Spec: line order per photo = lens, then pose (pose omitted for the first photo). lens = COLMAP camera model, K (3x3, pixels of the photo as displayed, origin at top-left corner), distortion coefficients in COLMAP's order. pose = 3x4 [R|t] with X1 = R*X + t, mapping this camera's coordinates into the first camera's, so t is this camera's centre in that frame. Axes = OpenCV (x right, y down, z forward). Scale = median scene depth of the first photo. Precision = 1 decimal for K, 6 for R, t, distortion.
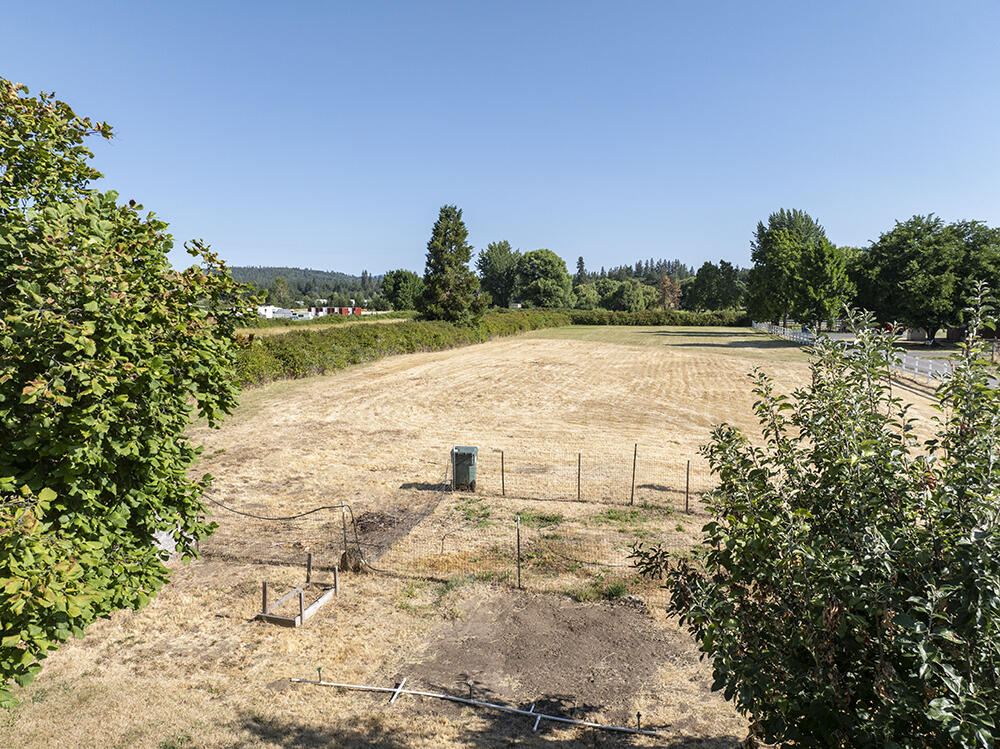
lens RADIAL K [[704.8, 0, 499.1], [0, 704.8, 372.7], [0, 0, 1]] dist [-0.046308, 0.016461]
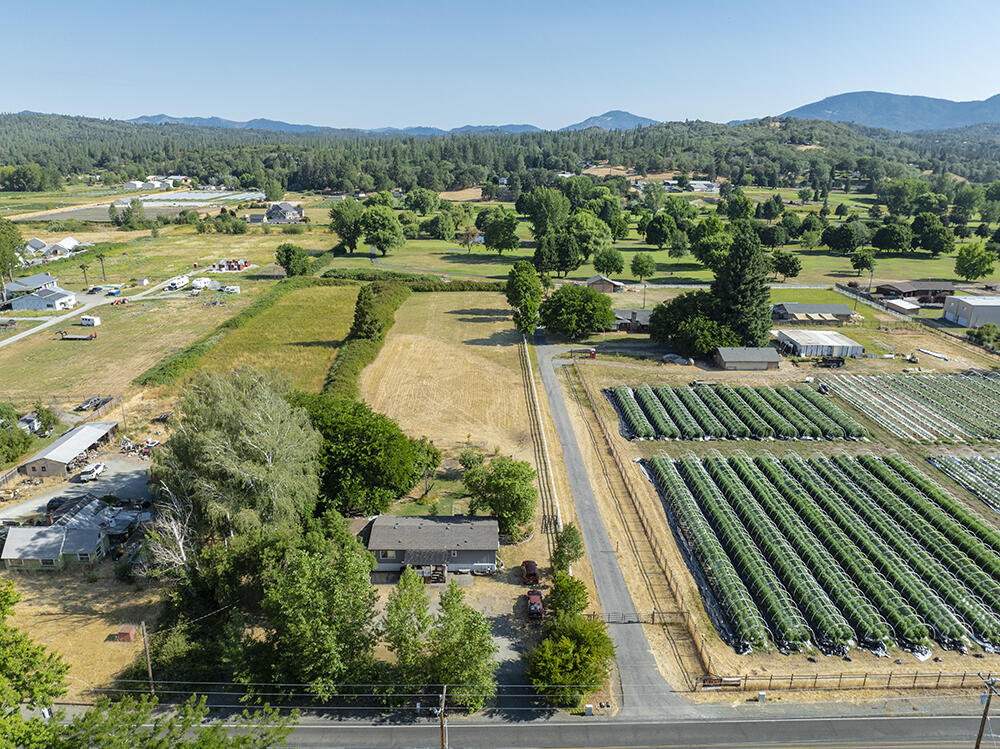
lens RADIAL K [[704.8, 0, 498.9], [0, 704.8, 370.3], [0, 0, 1]] dist [-0.046308, 0.016461]
pose [[0.965096, -0.080249, 0.249300, -0.083298], [0.025417, 0.976104, 0.215812, -0.157505], [-0.260662, -0.201943, 0.944073, -0.428192]]
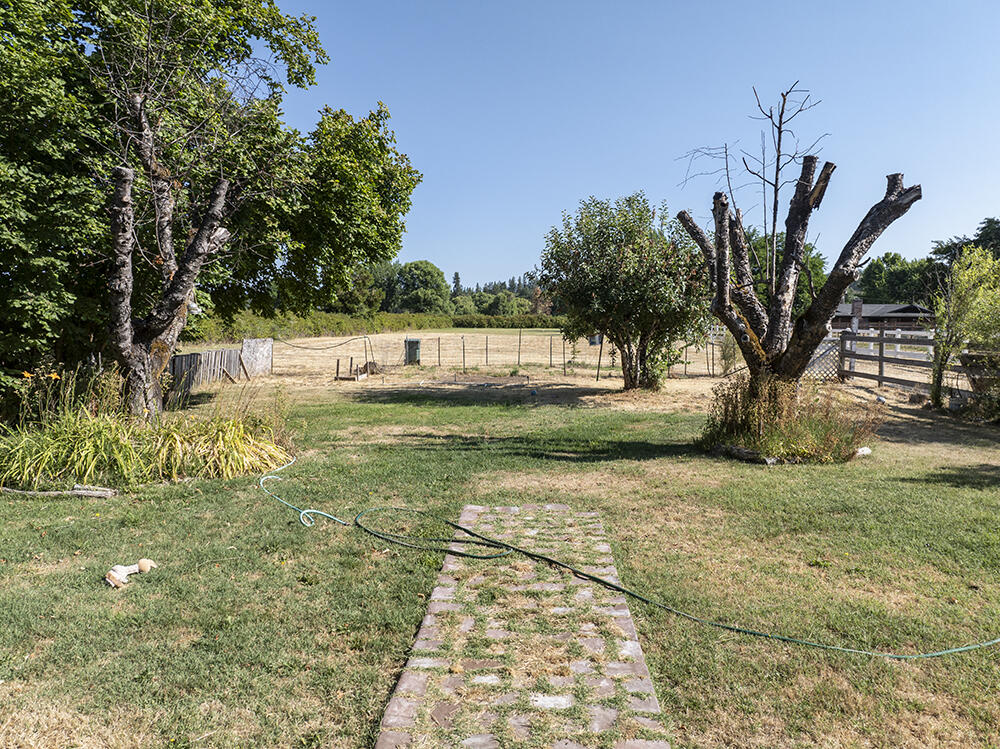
lens RADIAL K [[704.8, 0, 499.8], [0, 704.8, 375.2], [0, 0, 1]] dist [-0.046308, 0.016461]
pose [[0.984336, -0.011908, 0.175901, -0.010695], [0.015592, 0.999687, -0.019576, 0.017453], [-0.175612, 0.022012, 0.984213, -0.044951]]
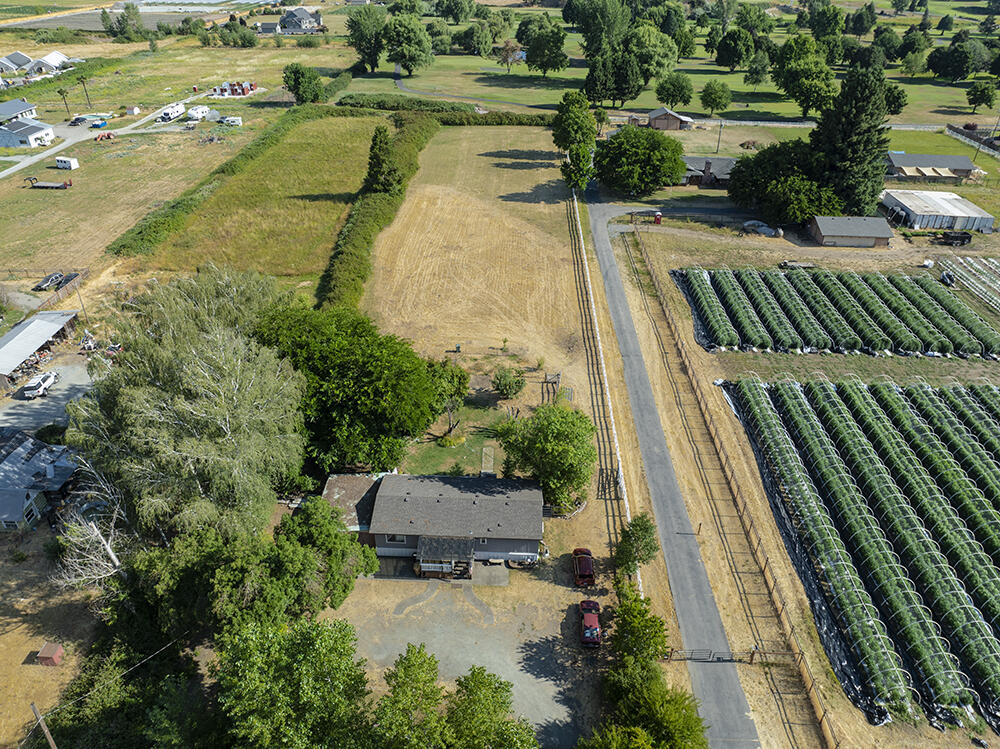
lens RADIAL K [[704.8, 0, 500.6], [0, 704.8, 369.5], [0, 0, 1]] dist [-0.046308, 0.016461]
pose [[0.977298, -0.110437, 0.180810, -0.057421], [0.018197, 0.894003, 0.447692, -0.169242], [-0.211086, -0.434238, 0.875717, -0.306330]]
